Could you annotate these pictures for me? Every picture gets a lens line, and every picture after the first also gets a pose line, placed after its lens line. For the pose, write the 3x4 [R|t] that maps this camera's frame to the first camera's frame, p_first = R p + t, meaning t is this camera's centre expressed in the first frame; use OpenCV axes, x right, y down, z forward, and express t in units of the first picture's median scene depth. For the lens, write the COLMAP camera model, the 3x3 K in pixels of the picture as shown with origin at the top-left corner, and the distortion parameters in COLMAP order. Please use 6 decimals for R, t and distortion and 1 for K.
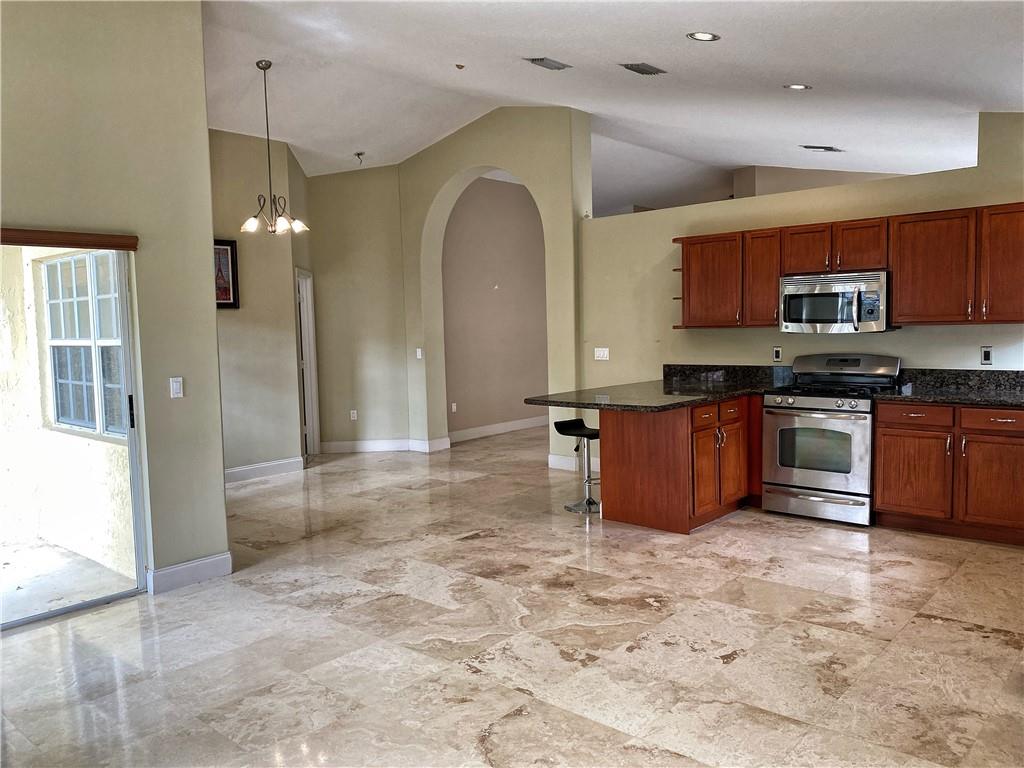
lens RADIAL K [[782.2, 0, 509.2], [0, 782.2, 378.9], [0, 0, 1]] dist [0.015988, -0.002608]
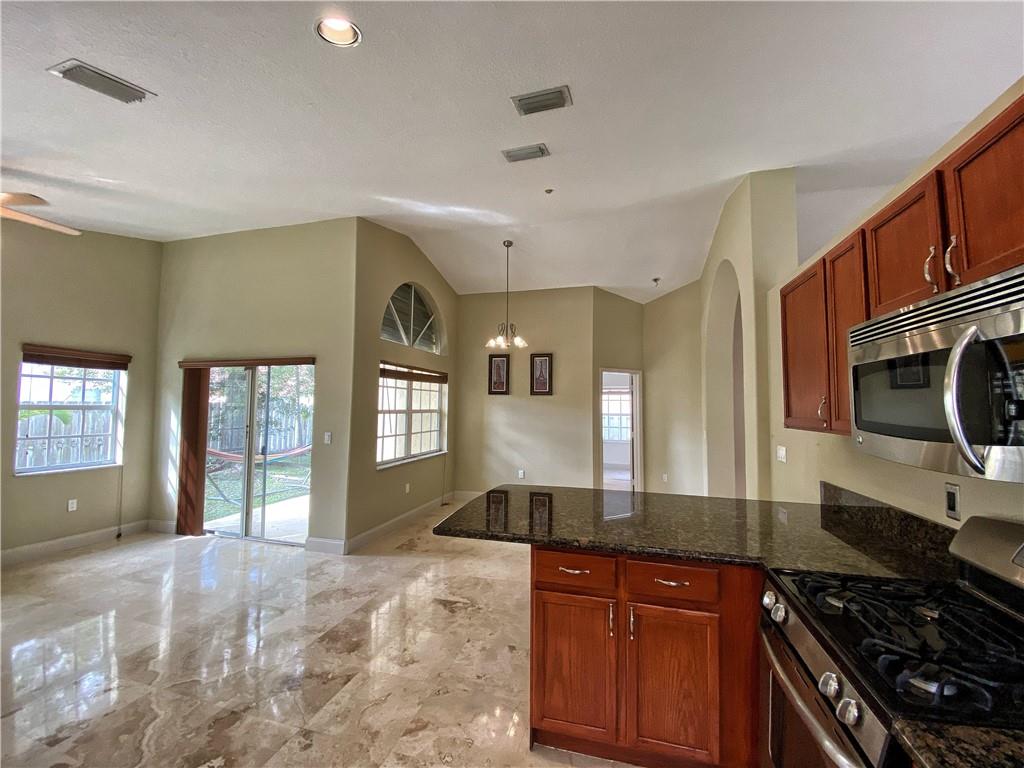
lens RADIAL K [[416.0, 0, 512.3], [0, 416.0, 381.1], [0, 0, 1]] dist [0.031653, -0.023971]
pose [[0.431942, -0.021318, -0.901649, 0.548500], [-0.087199, 0.994050, -0.065275, -0.080725], [0.897676, 0.106818, 0.427513, 0.820284]]
